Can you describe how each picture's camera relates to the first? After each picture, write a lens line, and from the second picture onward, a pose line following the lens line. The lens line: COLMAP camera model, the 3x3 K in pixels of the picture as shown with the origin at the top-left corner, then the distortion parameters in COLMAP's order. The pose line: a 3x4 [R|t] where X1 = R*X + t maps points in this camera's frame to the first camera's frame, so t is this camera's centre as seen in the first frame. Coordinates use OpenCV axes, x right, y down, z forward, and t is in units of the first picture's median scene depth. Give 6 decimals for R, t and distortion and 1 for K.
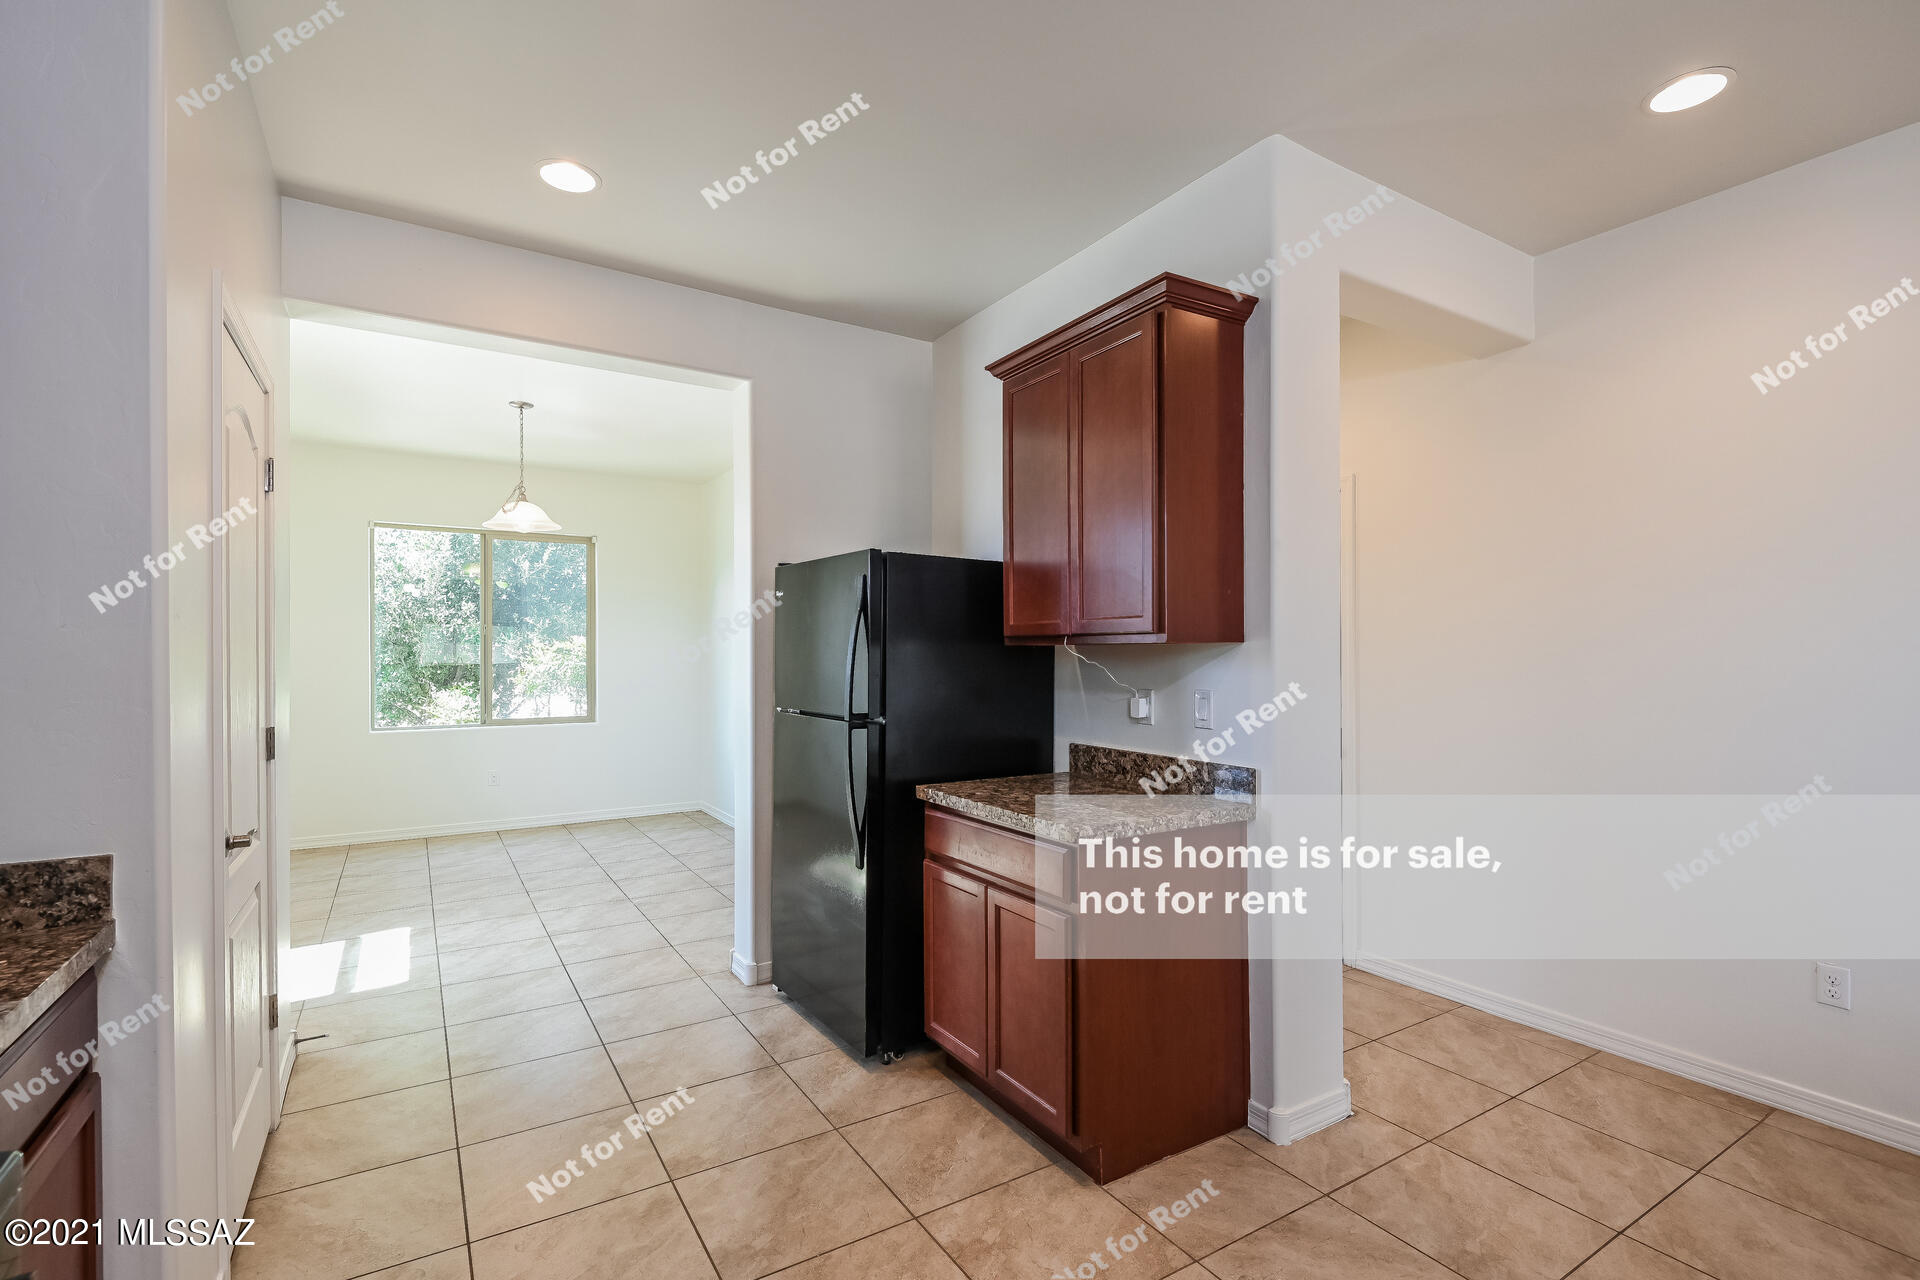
lens RADIAL K [[861.9, 0, 960.0], [0, 861.9, 640.0], [0, 0, 1]] dist [0.029896, -0.014417]
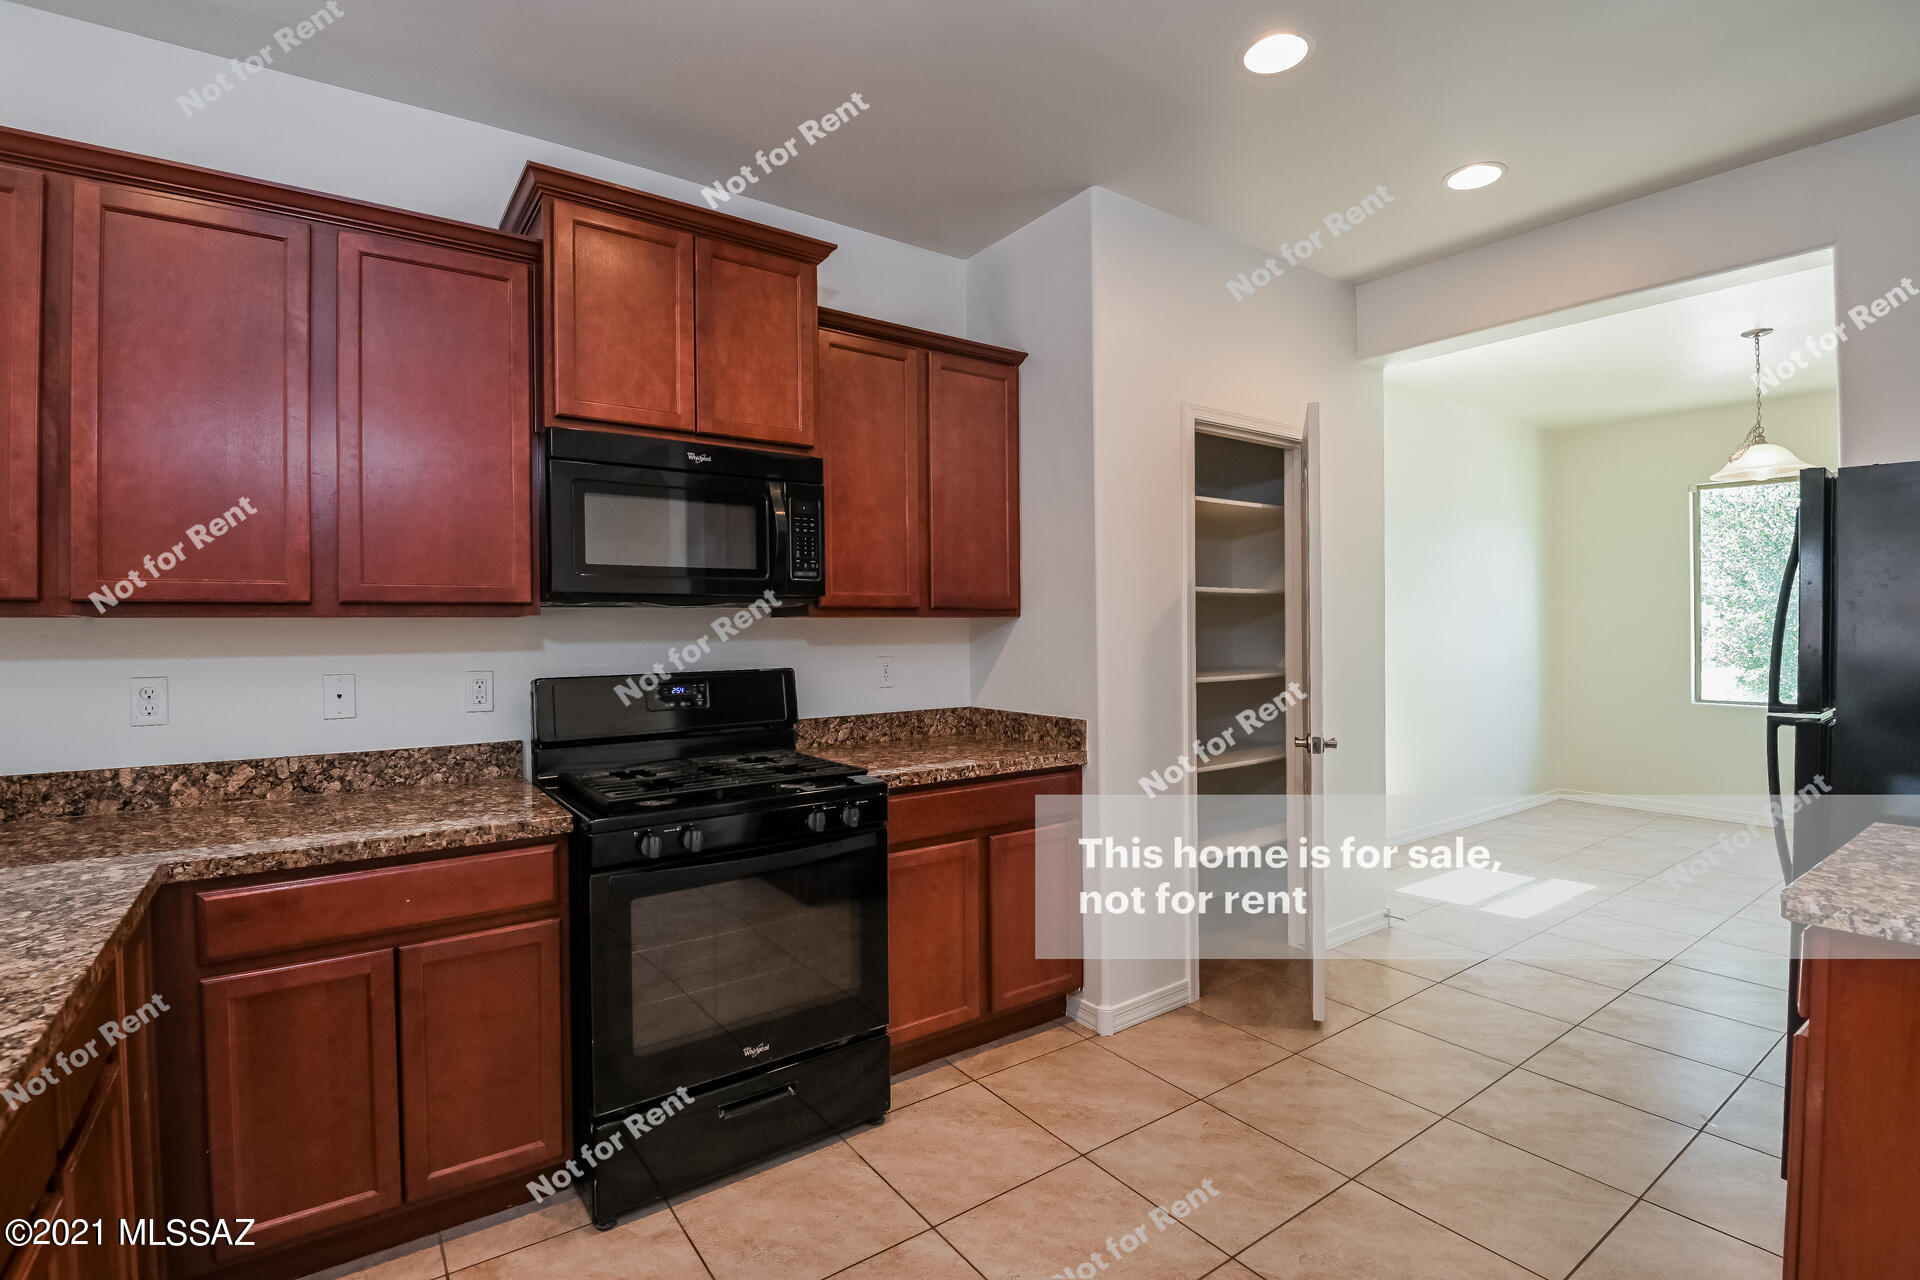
lens RADIAL K [[900.1, 0, 960.2], [0, 900.1, 628.9], [0, 0, 1]] dist [0.000612, -0.017338]
pose [[0.074407, 0.004988, -0.997215, 0.428611], [0.018228, 0.999814, 0.006361, 0.002798], [0.997061, -0.018651, 0.074303, 0.200570]]
